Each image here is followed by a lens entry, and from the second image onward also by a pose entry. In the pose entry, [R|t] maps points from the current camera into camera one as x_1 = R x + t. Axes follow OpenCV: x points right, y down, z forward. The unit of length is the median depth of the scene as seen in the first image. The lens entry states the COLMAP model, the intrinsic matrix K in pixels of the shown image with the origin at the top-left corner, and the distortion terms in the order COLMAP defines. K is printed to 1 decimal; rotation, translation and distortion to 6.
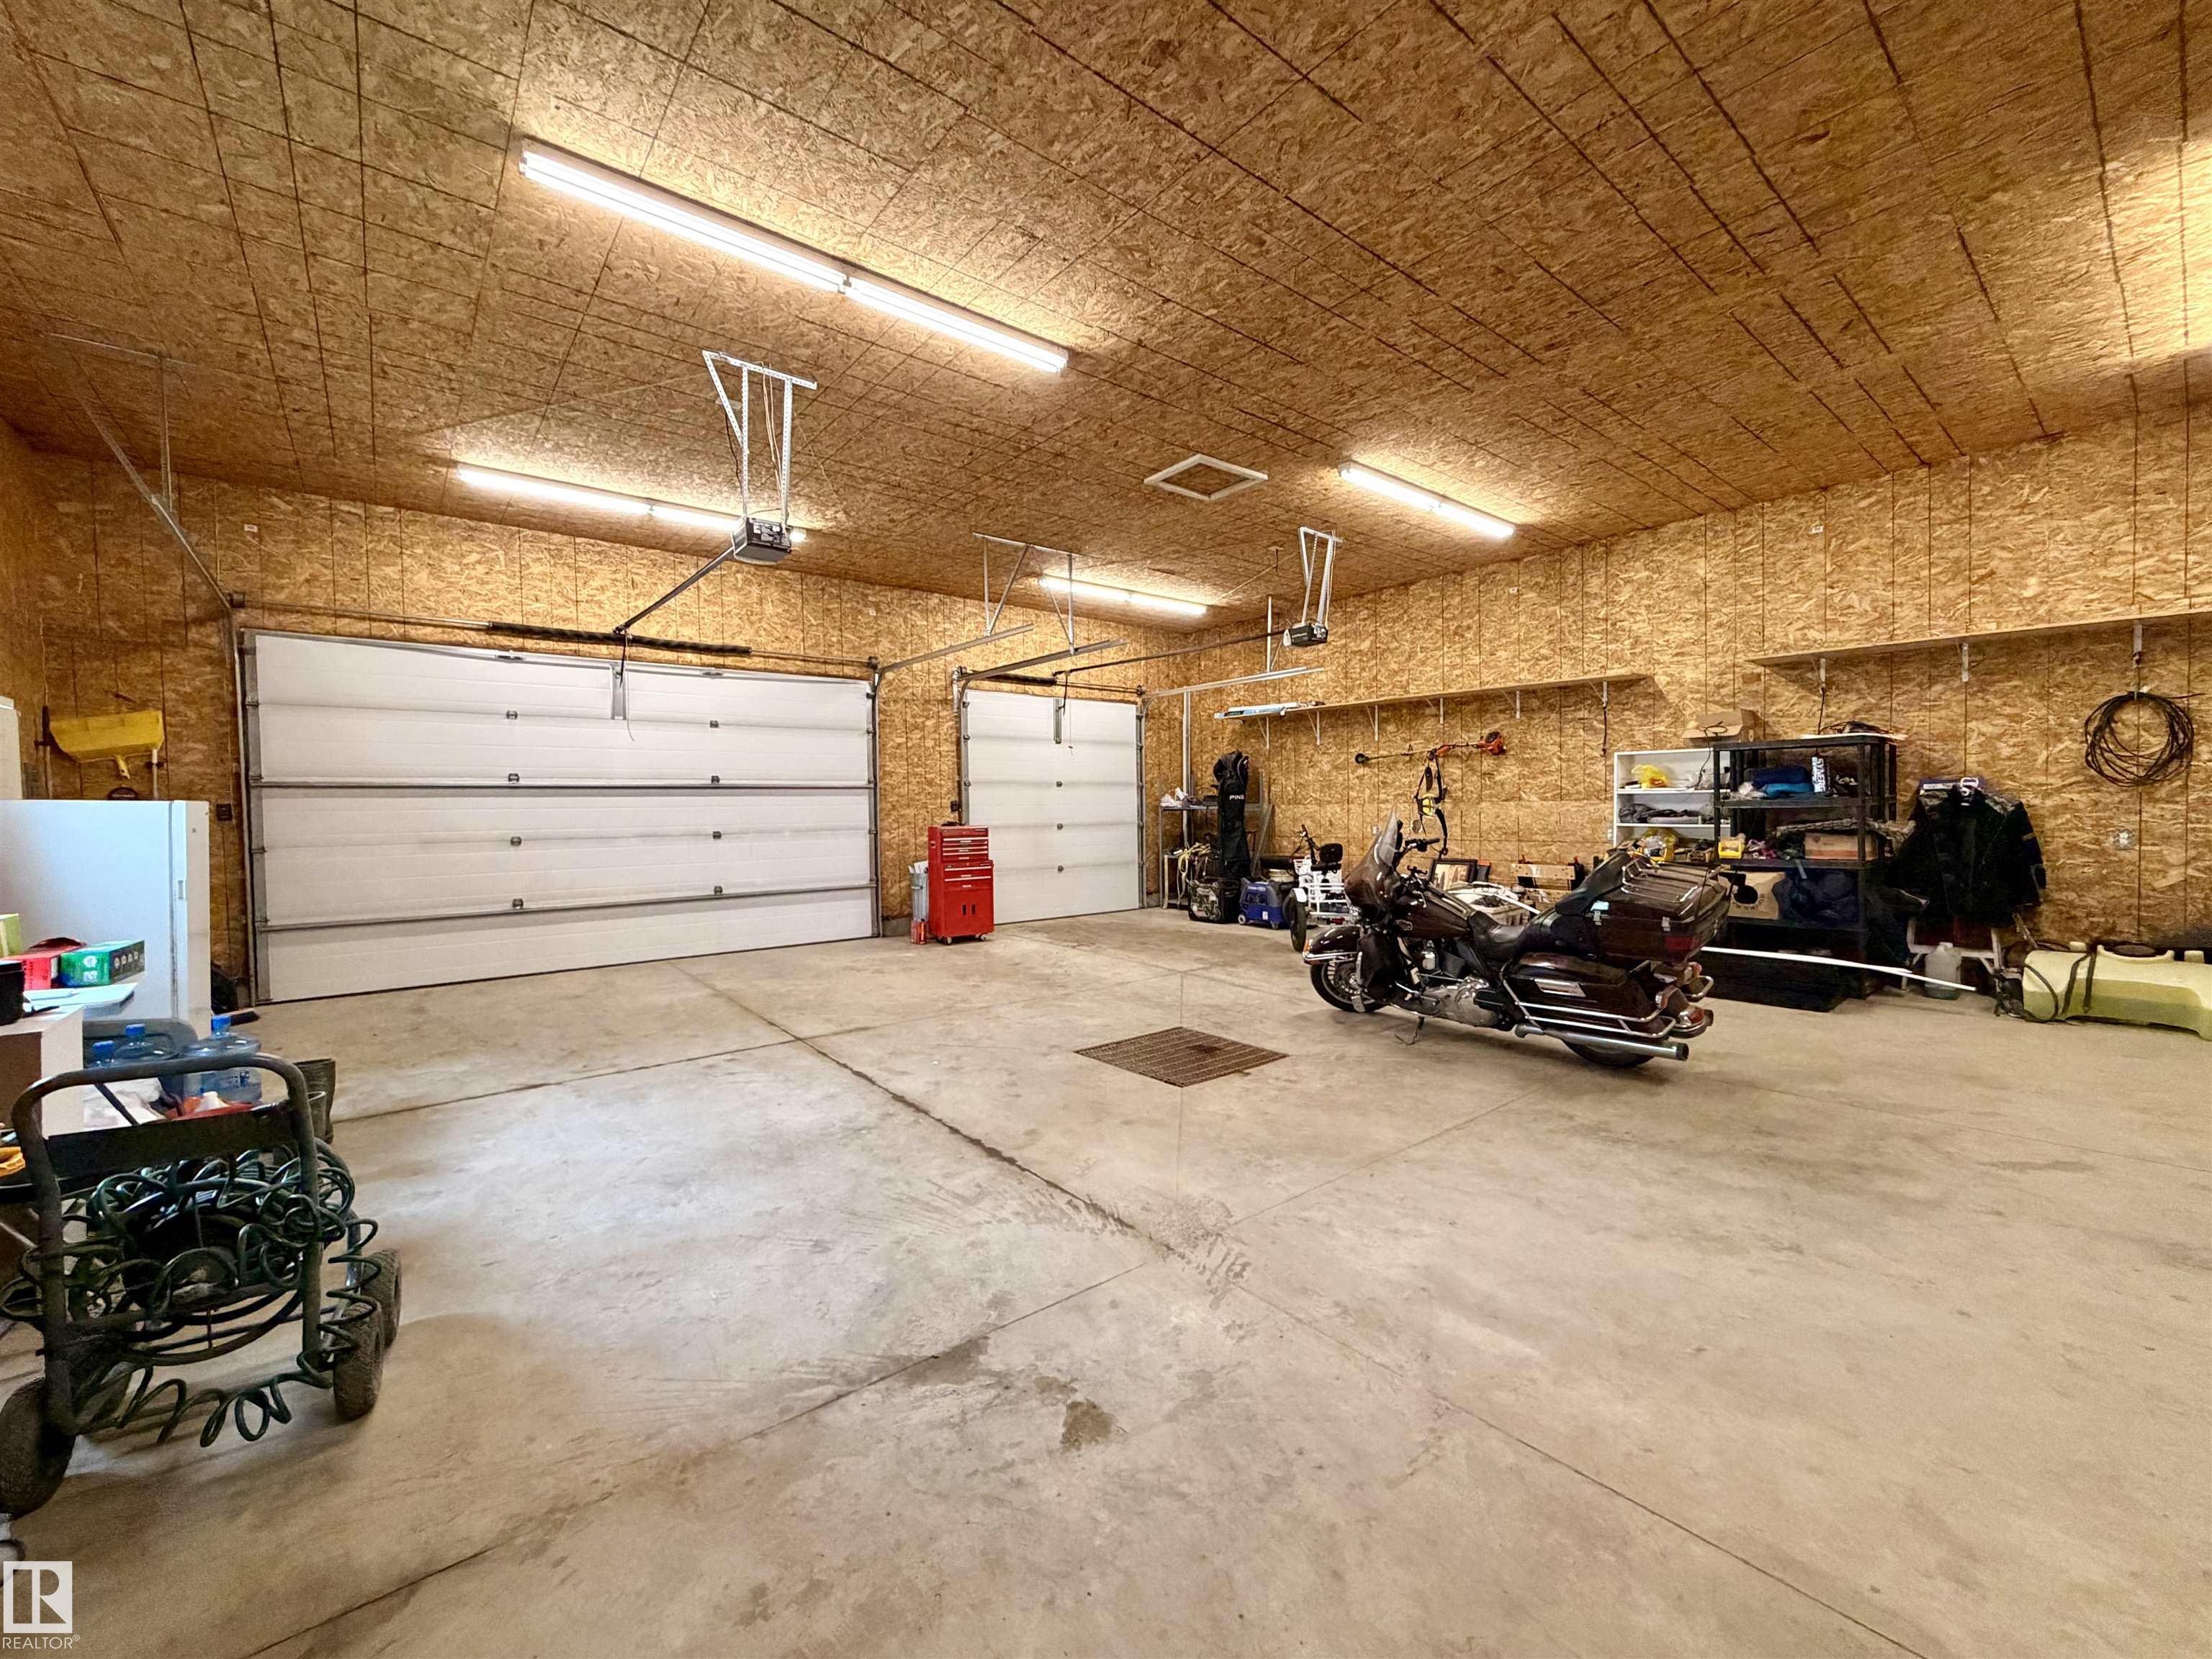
lens RADIAL K [[883.1, 0, 1100.1], [0, 883.1, 829.2], [0, 0, 1]] dist [0.002459, -0.002039]
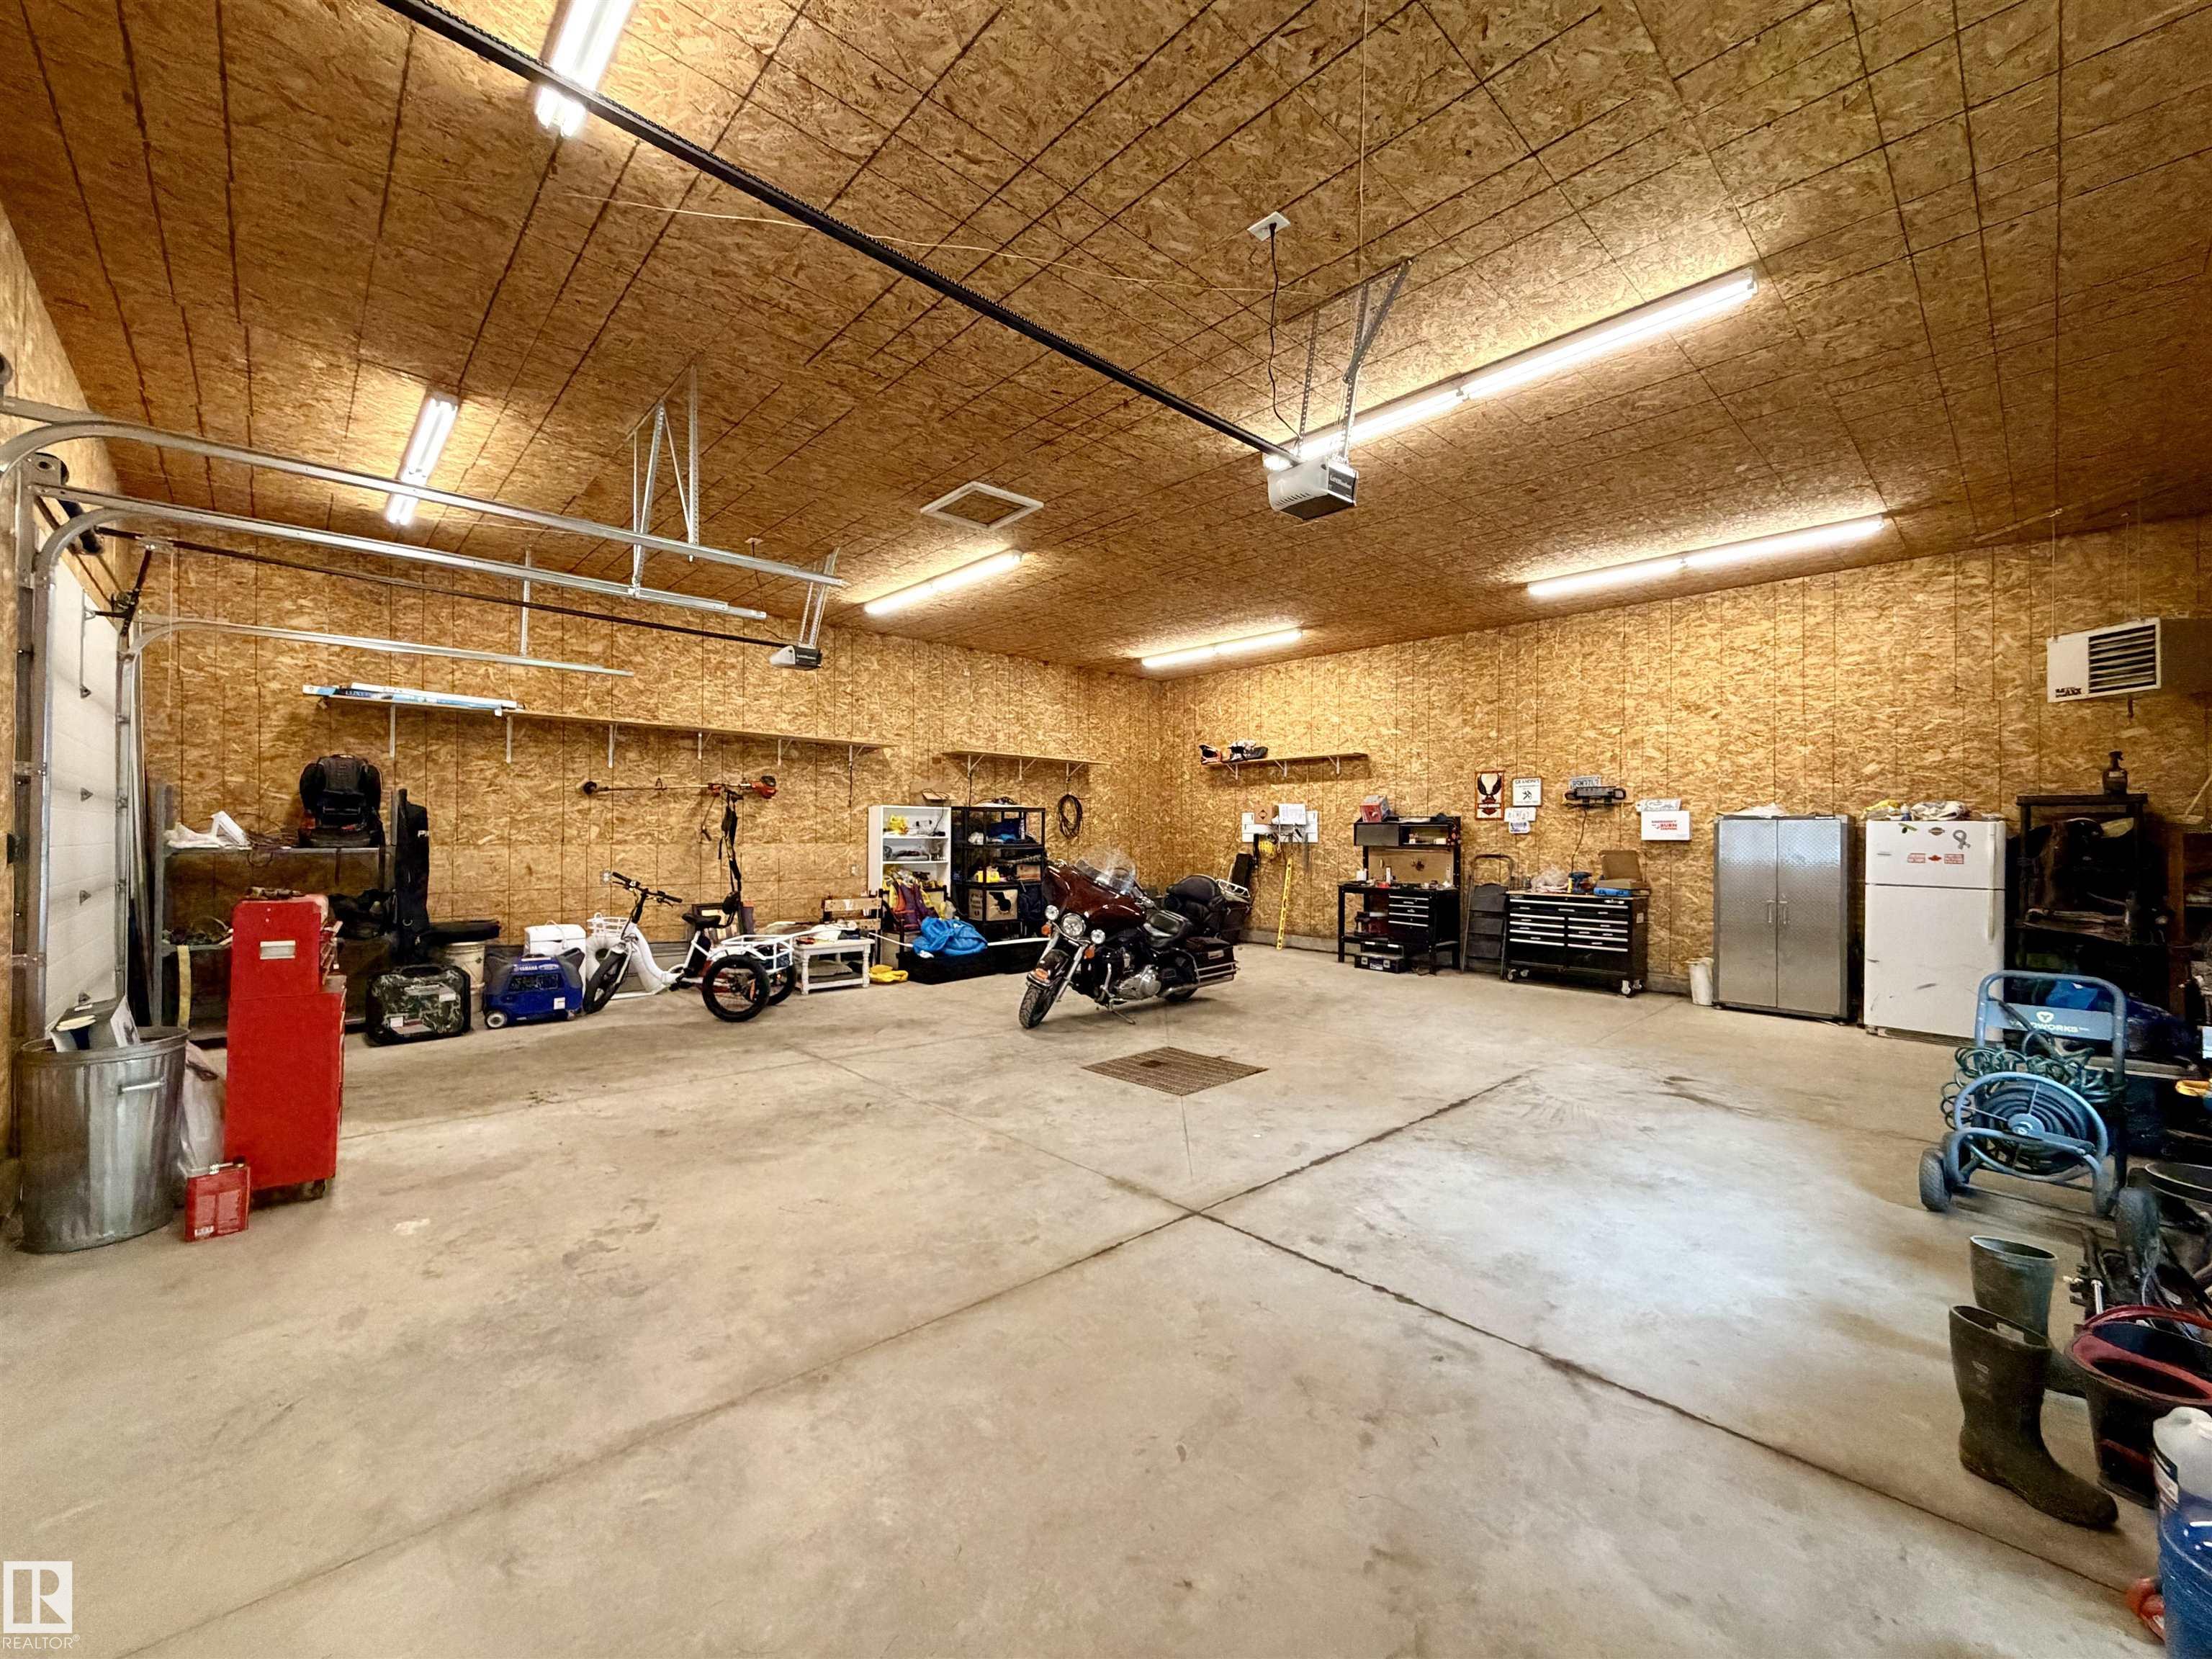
lens RADIAL K [[883.1, 0, 1100.1], [0, 883.1, 829.2], [0, 0, 1]] dist [0.002459, -0.002039]
pose [[-0.067994, 0.019663, 0.997492, -0.952129], [0.024462, 0.999538, -0.018036, -0.031023], [-0.997386, 0.023174, -0.068443, 1.071719]]
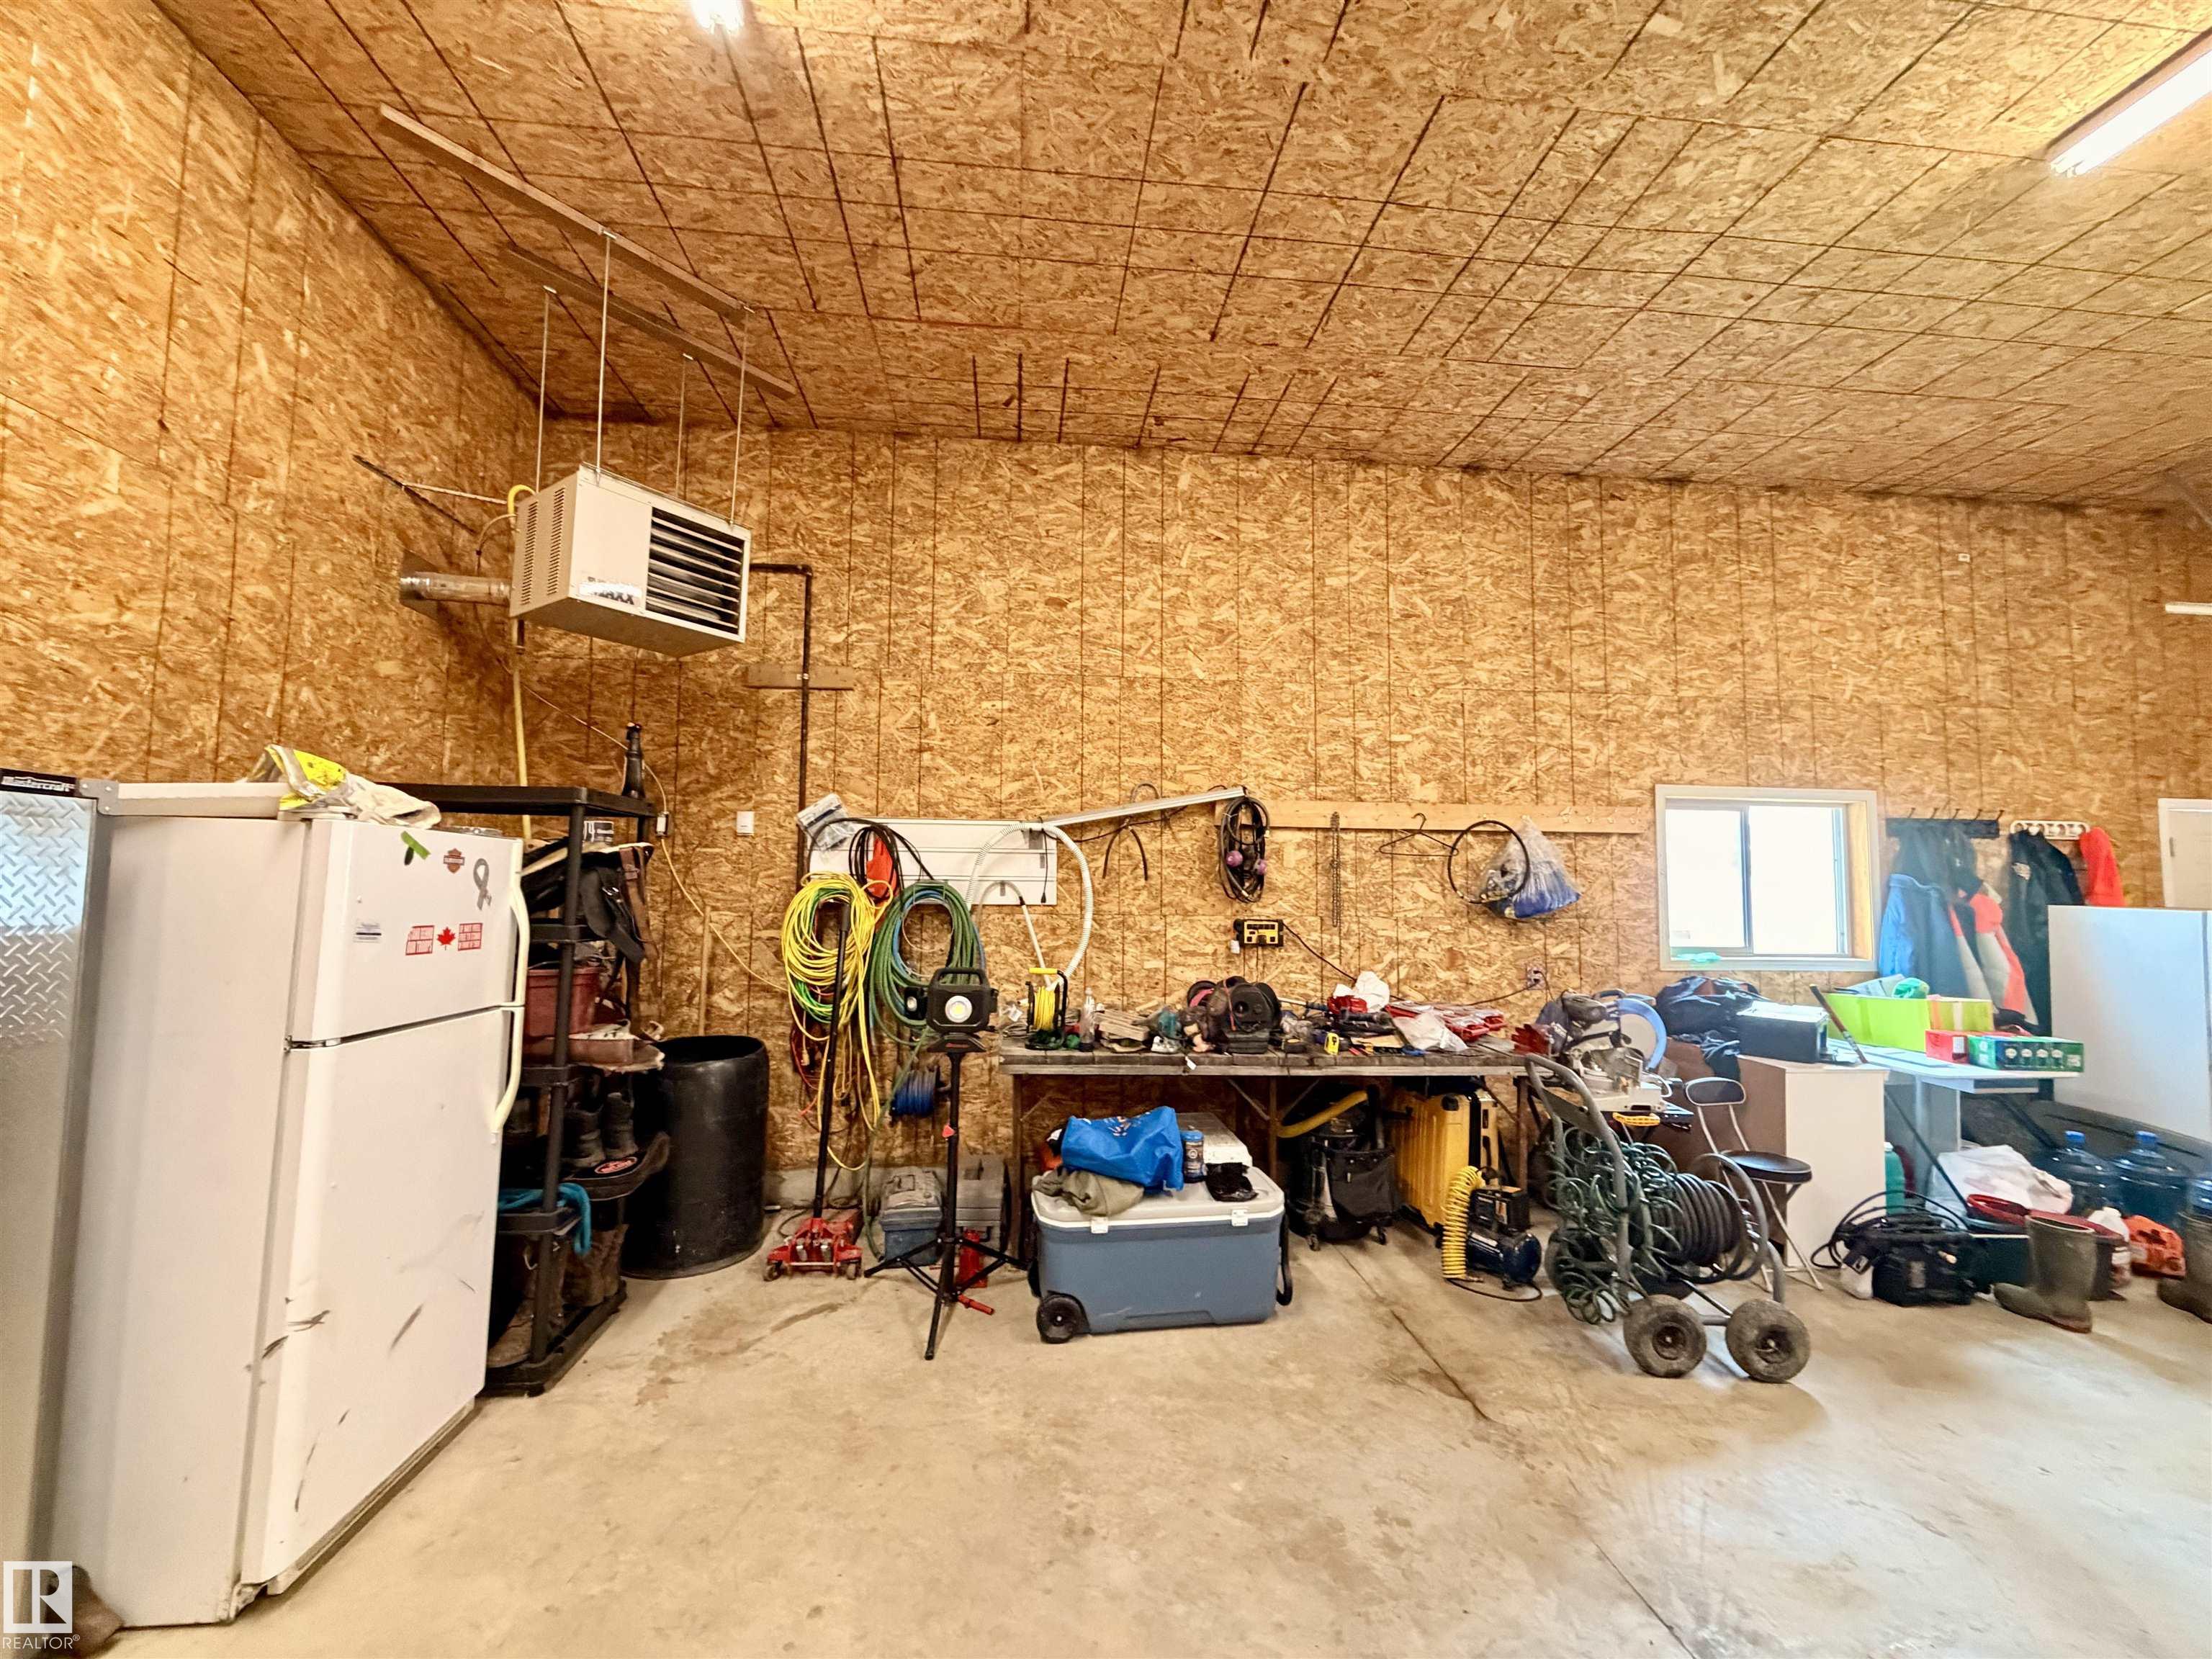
lens RADIAL K [[883.1, 0, 1100.1], [0, 883.1, 829.2], [0, 0, 1]] dist [0.002459, -0.002039]
pose [[-0.545519, -0.052206, -0.836471, 0.294566], [-0.034239, 0.998613, -0.039995, -0.030665], [0.837399, 0.006822, -0.546550, 0.383788]]
